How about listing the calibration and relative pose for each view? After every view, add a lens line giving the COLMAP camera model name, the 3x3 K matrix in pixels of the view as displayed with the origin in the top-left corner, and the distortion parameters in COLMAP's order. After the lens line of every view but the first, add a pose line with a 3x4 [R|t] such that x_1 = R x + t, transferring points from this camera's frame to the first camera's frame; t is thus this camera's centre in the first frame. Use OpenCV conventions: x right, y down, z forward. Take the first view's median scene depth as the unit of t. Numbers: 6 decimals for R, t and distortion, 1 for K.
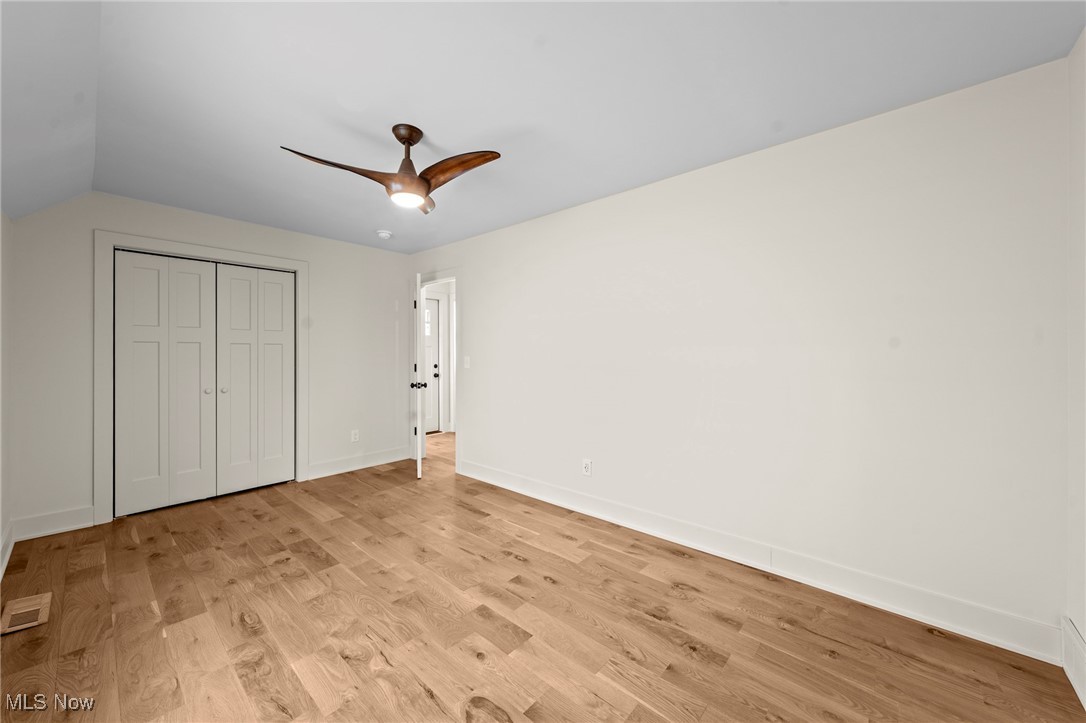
lens RADIAL K [[403.3, 0, 541.9], [0, 403.3, 354.9], [0, 0, 1]] dist [-0.000280, -0.000014]
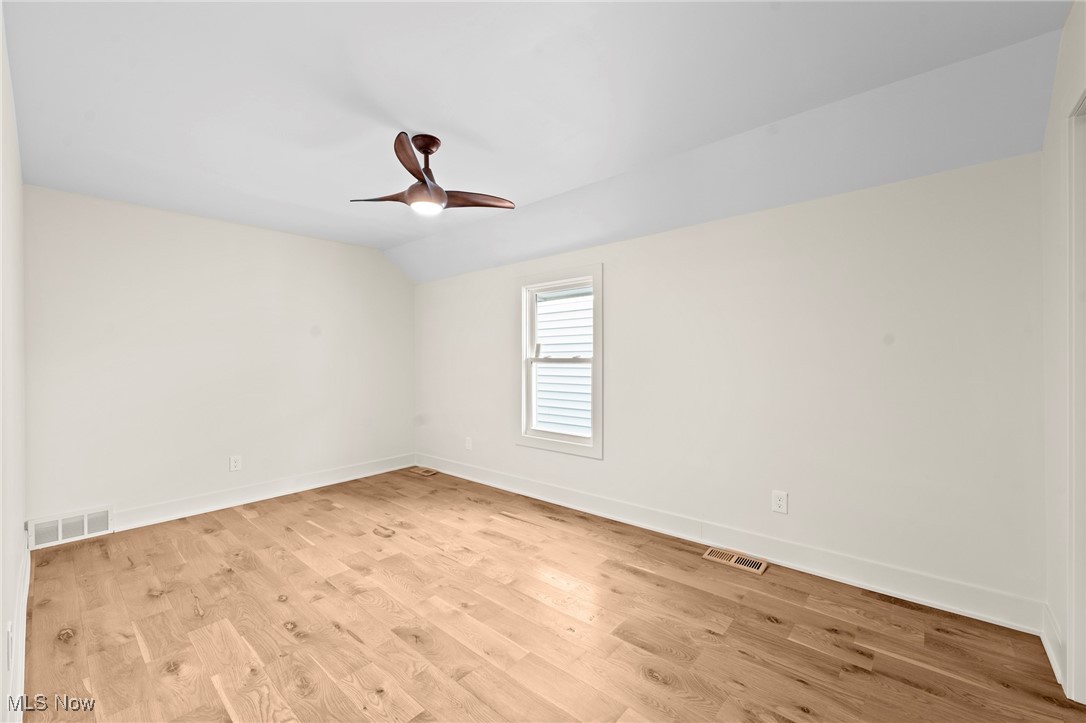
lens RADIAL K [[445.1, 0, 543.2], [0, 445.1, 360.8], [0, 0, 1]] dist [0.000637, -0.000078]
pose [[-0.999927, 0.012090, -0.000676, -0.551330], [0.012078, 0.999813, 0.015114, -0.004964], [0.000859, 0.015105, -0.999886, 1.884013]]
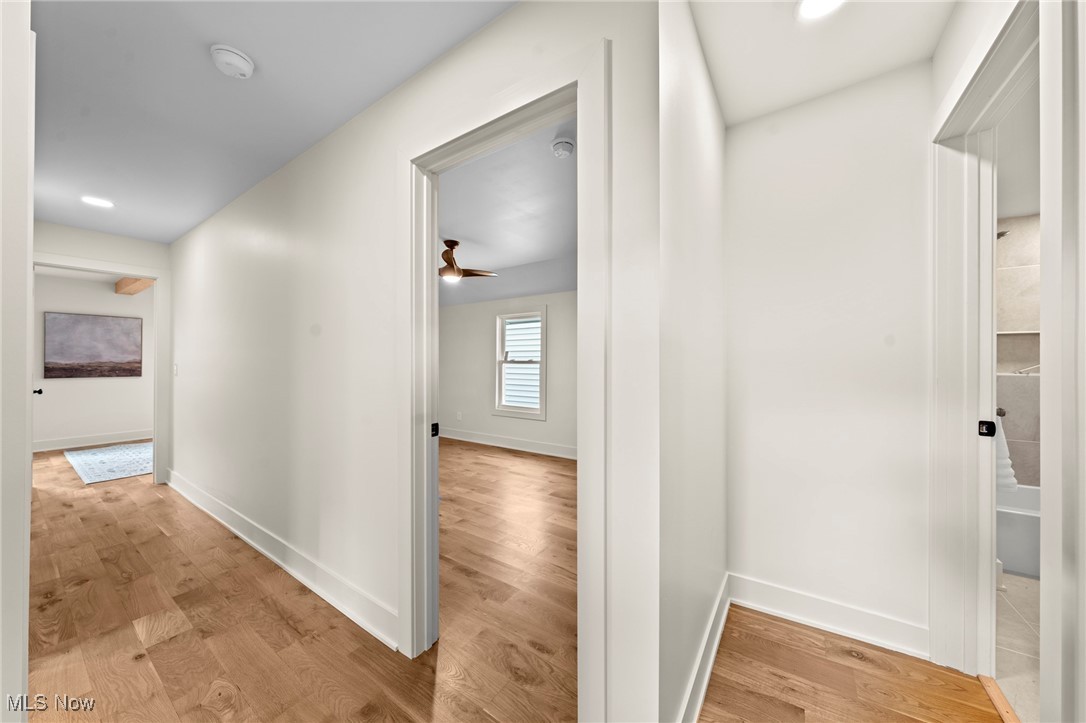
lens RADIAL K [[371.6, 0, 546.2], [0, 371.6, 360.0], [0, 0, 1]] dist [-0.000043, 0.000021]
pose [[-0.991988, 0.002738, -0.126306, -0.488979], [0.002036, 0.999982, 0.005693, -0.004999], [0.126319, 0.005390, -0.991975, 2.453604]]
